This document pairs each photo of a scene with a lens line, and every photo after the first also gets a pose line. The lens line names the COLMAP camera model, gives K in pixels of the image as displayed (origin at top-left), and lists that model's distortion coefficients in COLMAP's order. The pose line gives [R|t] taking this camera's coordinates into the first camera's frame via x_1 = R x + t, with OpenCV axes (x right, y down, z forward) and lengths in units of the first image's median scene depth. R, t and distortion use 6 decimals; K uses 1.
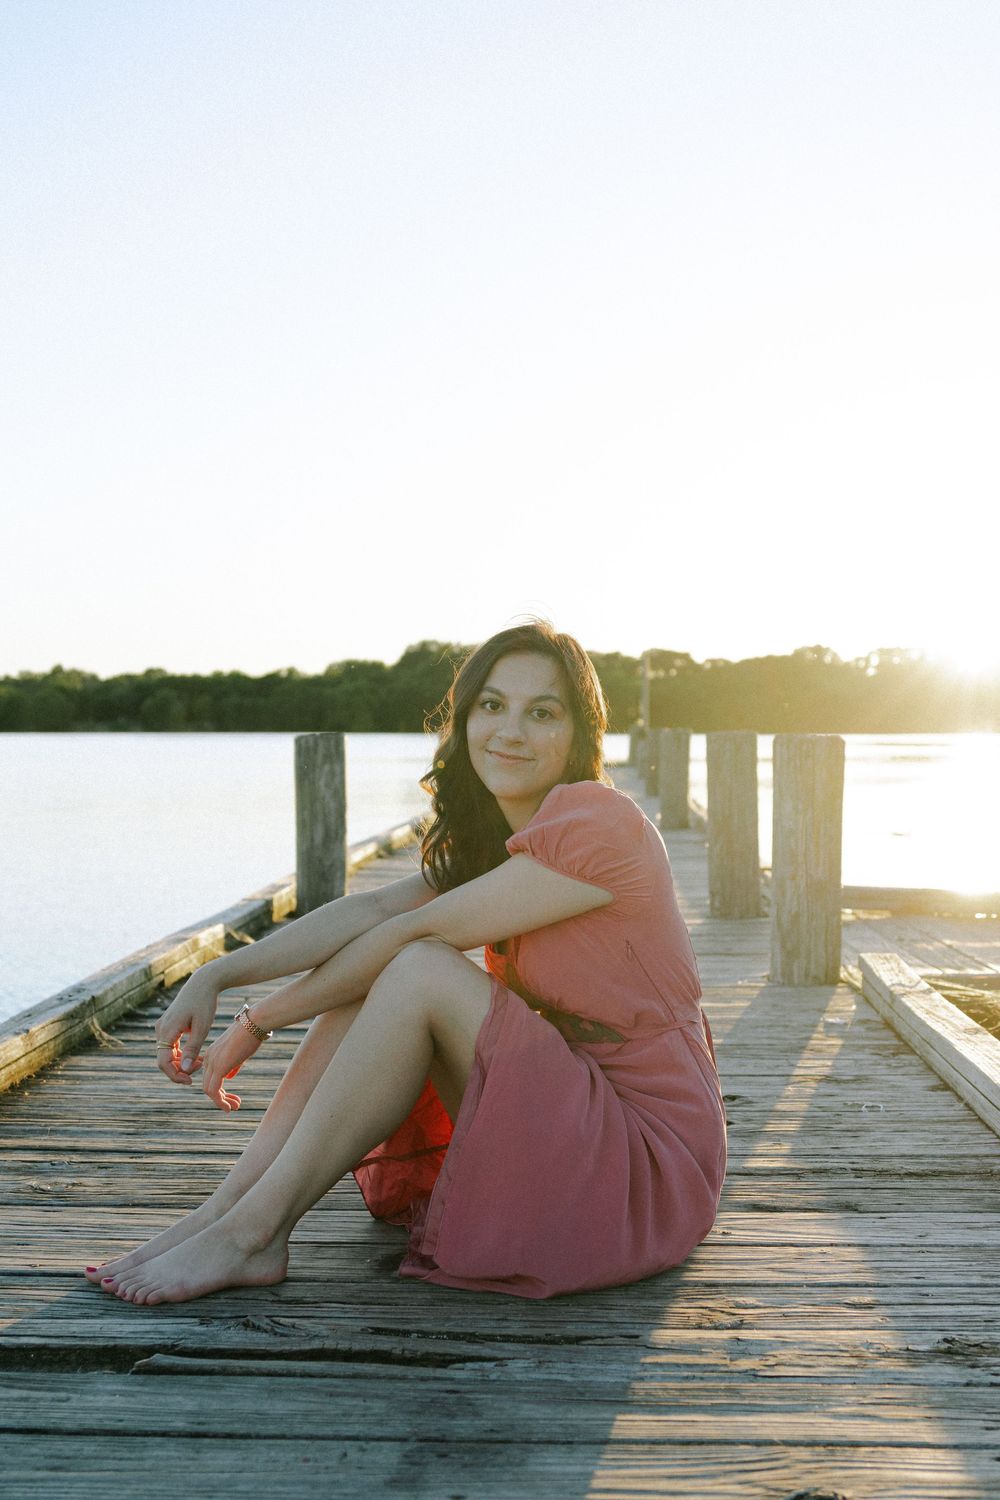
lens RADIAL K [[1689.0, 0, 486.9], [0, 1689.0, 750.2], [0, 0, 1]] dist [-0.003360, 0.004403]
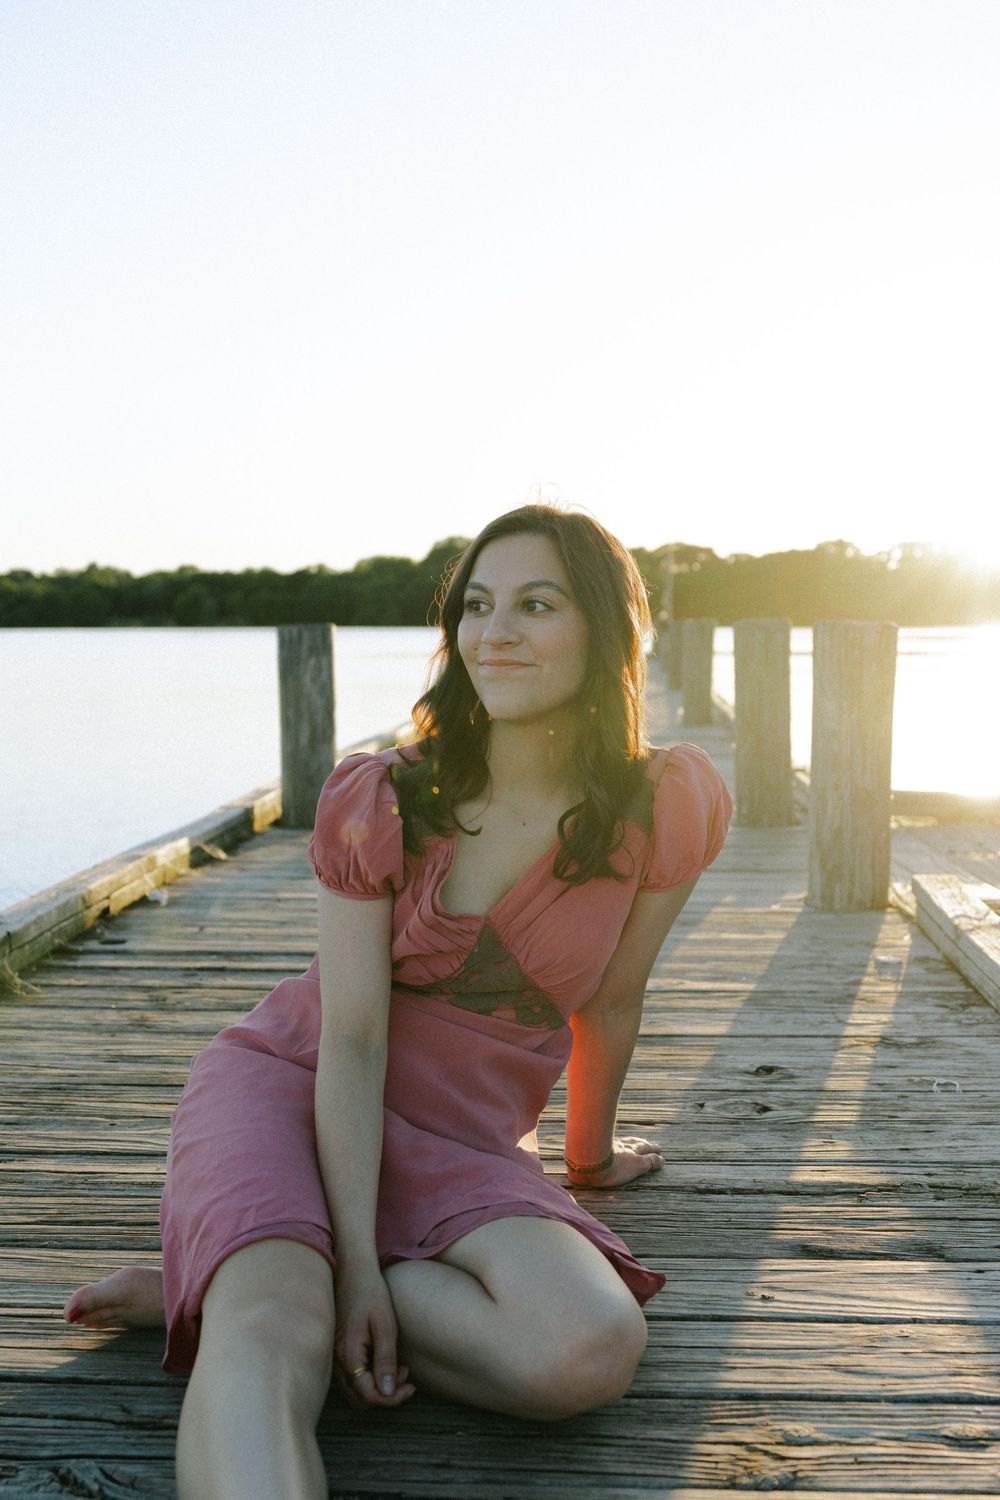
lens RADIAL K [[1661.7, 0, 483.4], [0, 1661.7, 749.6], [0, 0, 1]] dist [-0.000700, 0.007409]
pose [[0.999842, -0.002635, -0.017608, 0.018429], [0.003742, 0.998000, 0.063100, 0.002476], [0.017406, -0.063156, 0.997852, 0.168293]]
